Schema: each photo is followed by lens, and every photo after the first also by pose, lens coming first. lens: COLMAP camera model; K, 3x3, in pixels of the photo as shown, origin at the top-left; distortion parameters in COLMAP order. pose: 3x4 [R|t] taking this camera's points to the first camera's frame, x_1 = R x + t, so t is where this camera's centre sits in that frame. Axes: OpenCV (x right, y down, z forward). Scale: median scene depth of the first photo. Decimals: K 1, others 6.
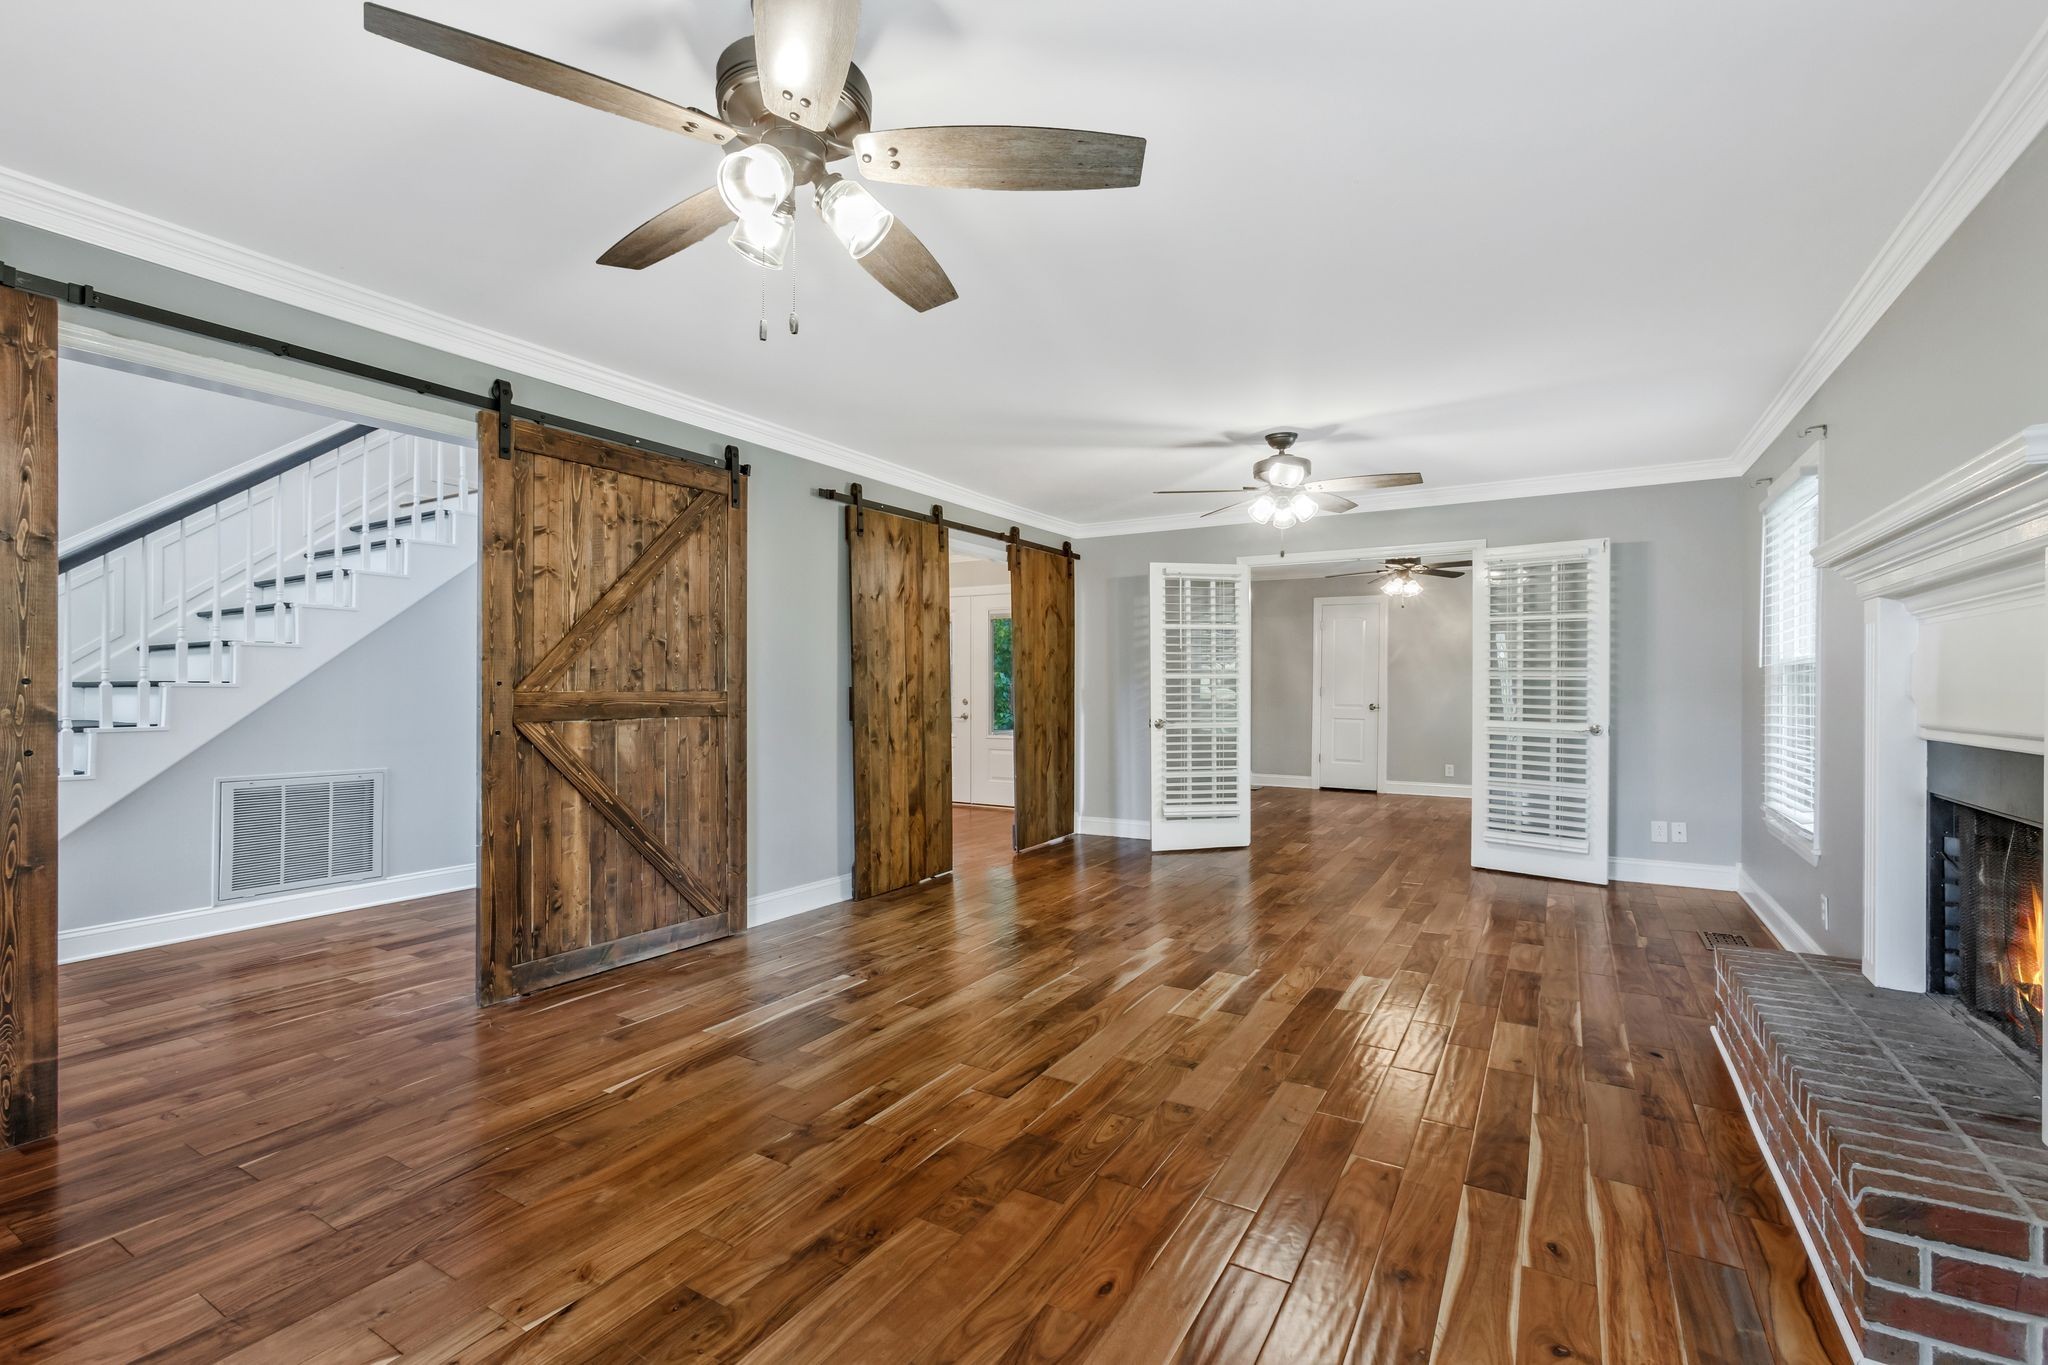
lens RADIAL K [[898.1, 0, 1020.1], [0, 898.1, 683.0], [0, 0, 1]] dist [-0.025004, 0.014213]
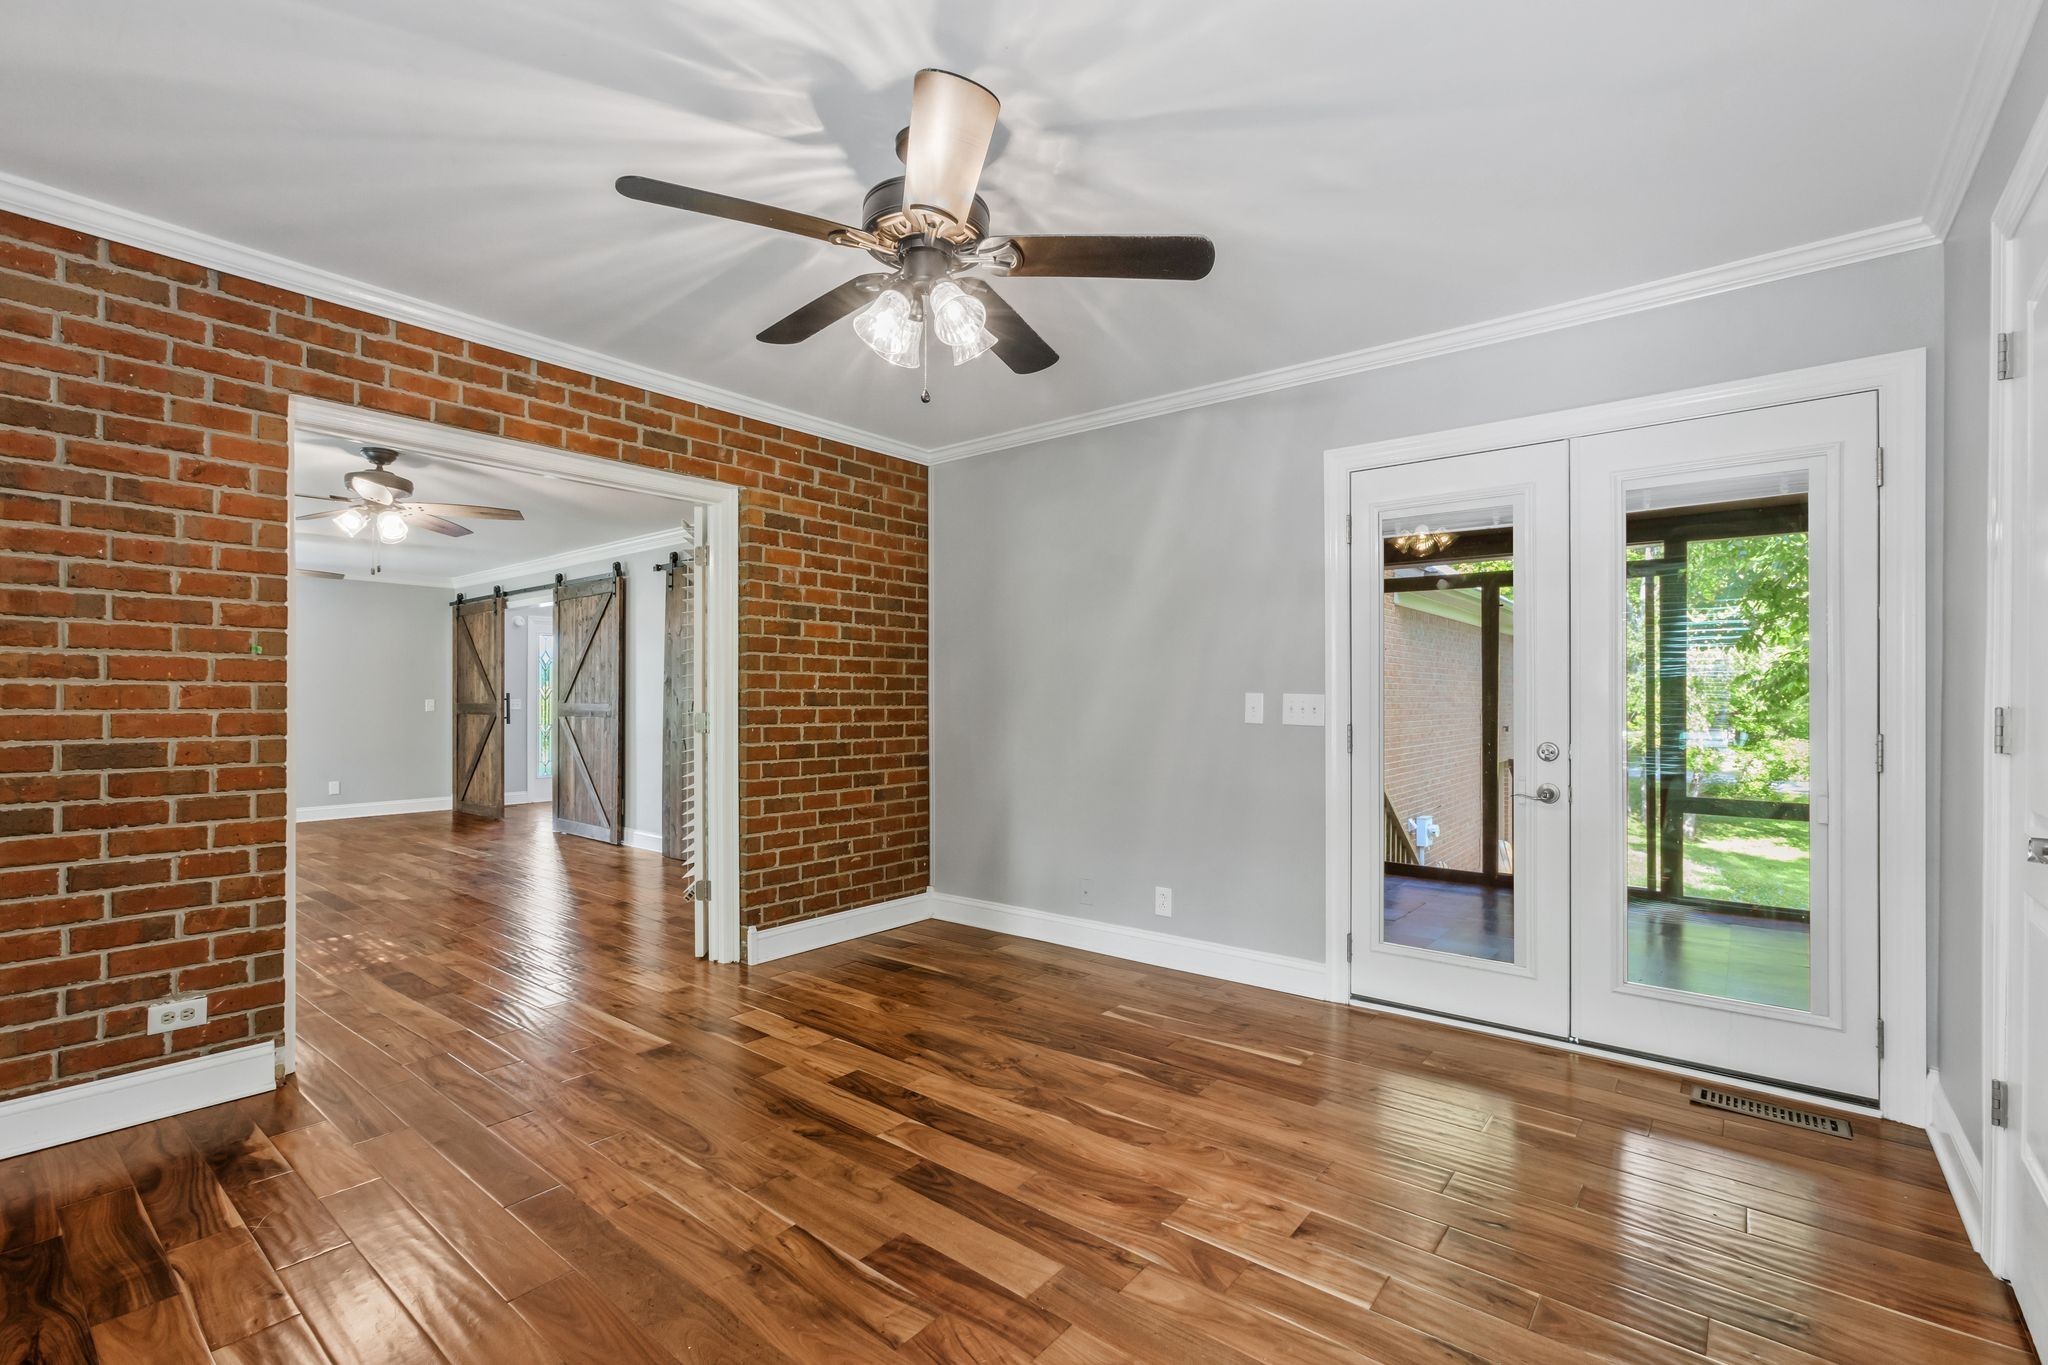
lens RADIAL K [[898.1, 0, 1020.1], [0, 898.1, 683.0], [0, 0, 1]] dist [-0.025004, 0.014213]
pose [[-0.132884, -0.013643, -0.991038, 1.085889], [0.008749, 0.999850, -0.014938, 0.001693], [0.991093, -0.010656, -0.132745, 1.690404]]
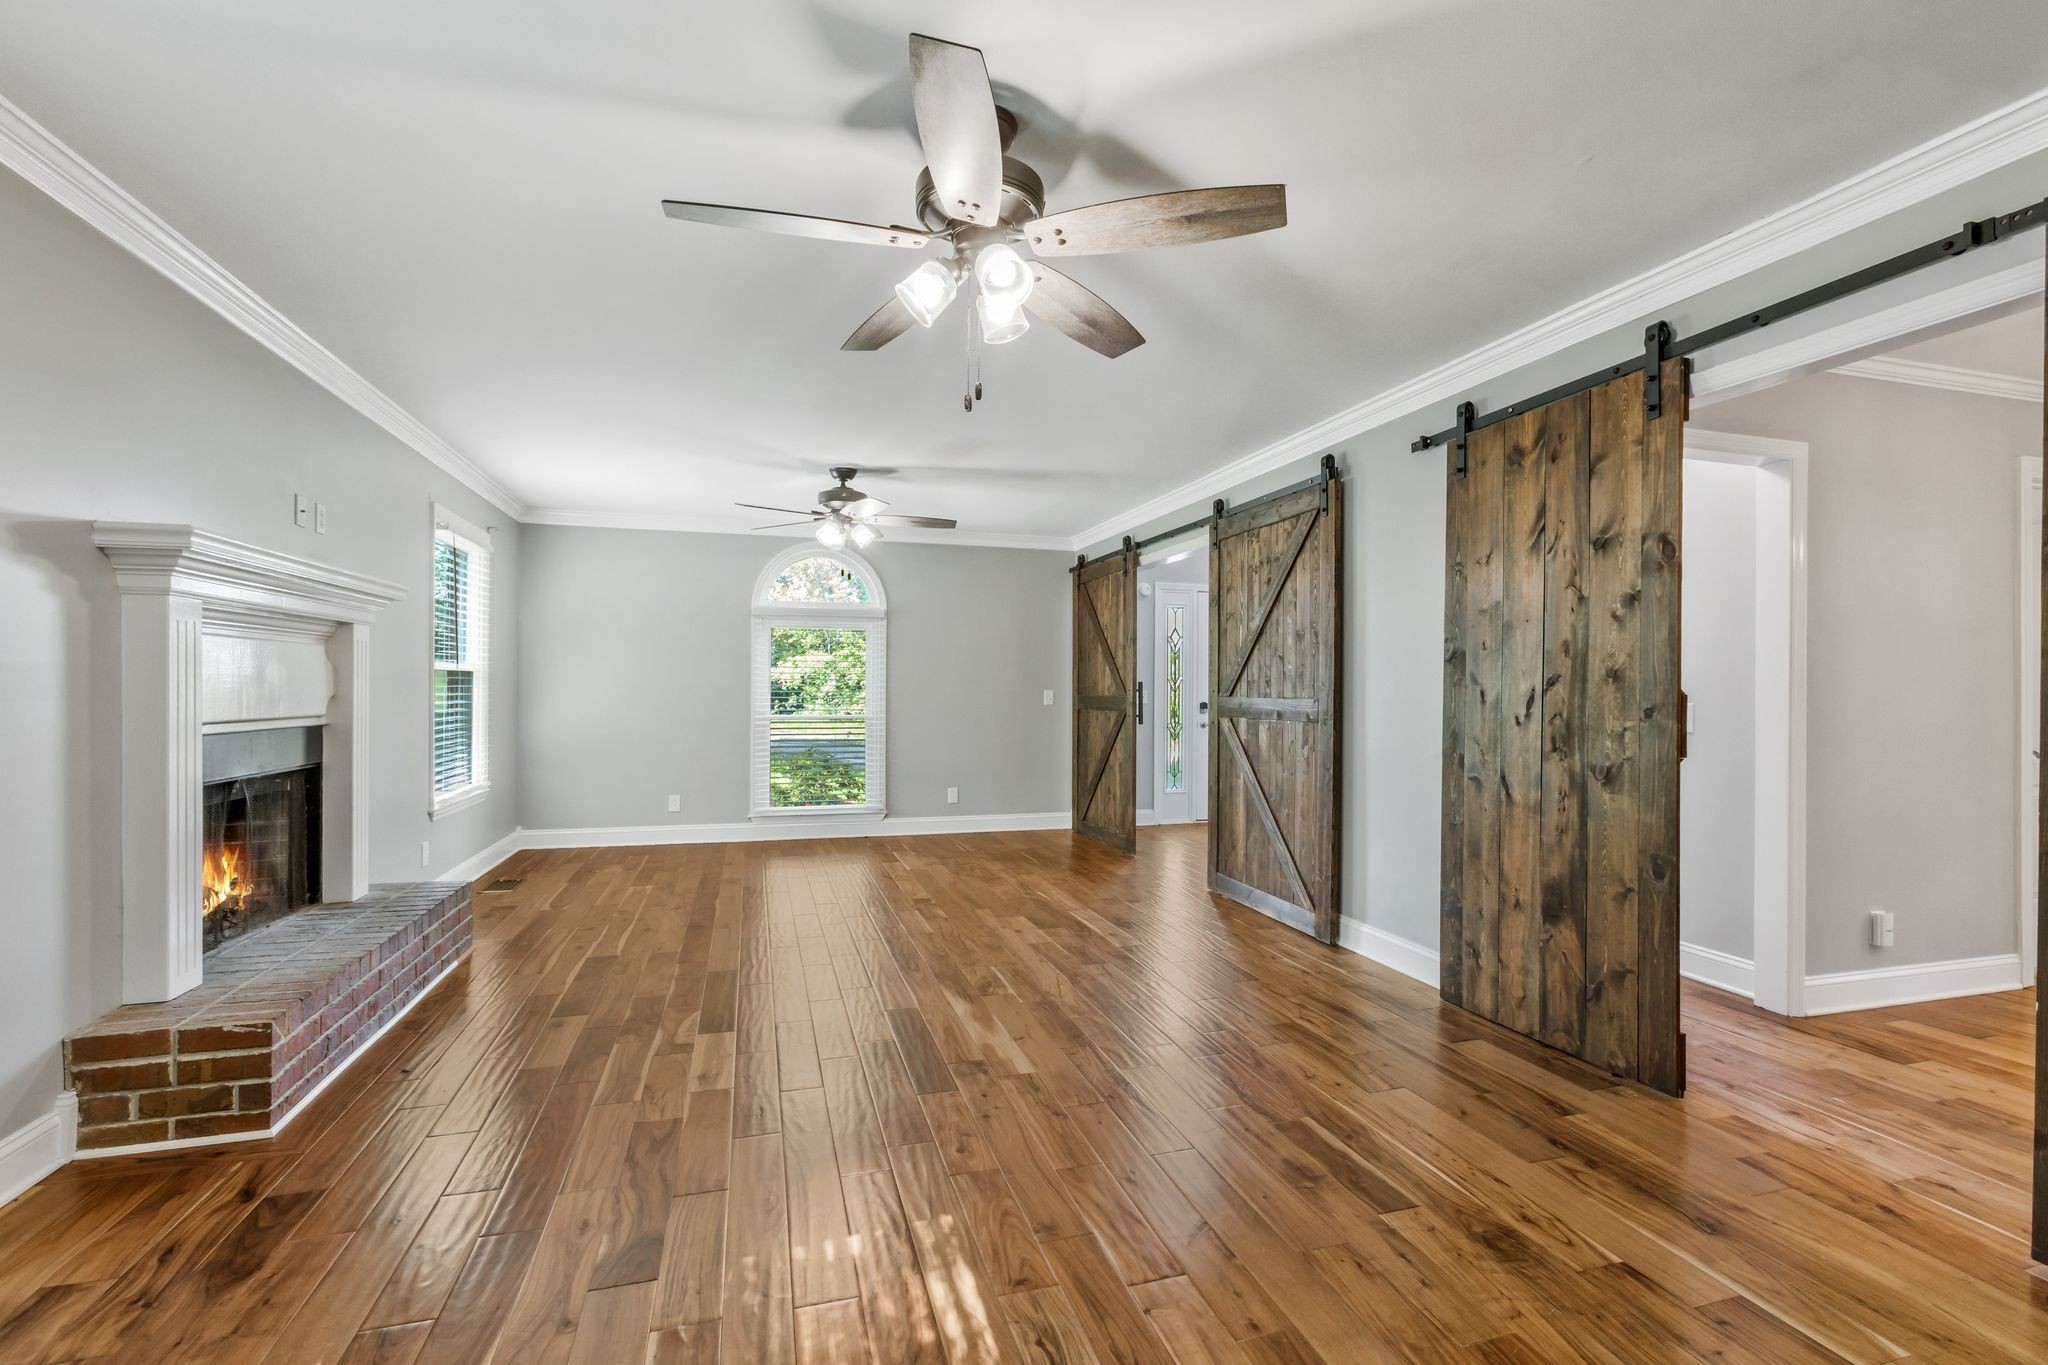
lens RADIAL K [[918.3, 0, 1027.5], [0, 918.3, 688.2], [0, 0, 1]] dist [-0.001848, -0.000033]
pose [[-0.666604, -0.005490, -0.745391, 0.565154], [-0.002700, 0.999984, -0.004951, 0.002319], [0.745407, -0.001288, -0.666609, 1.211572]]
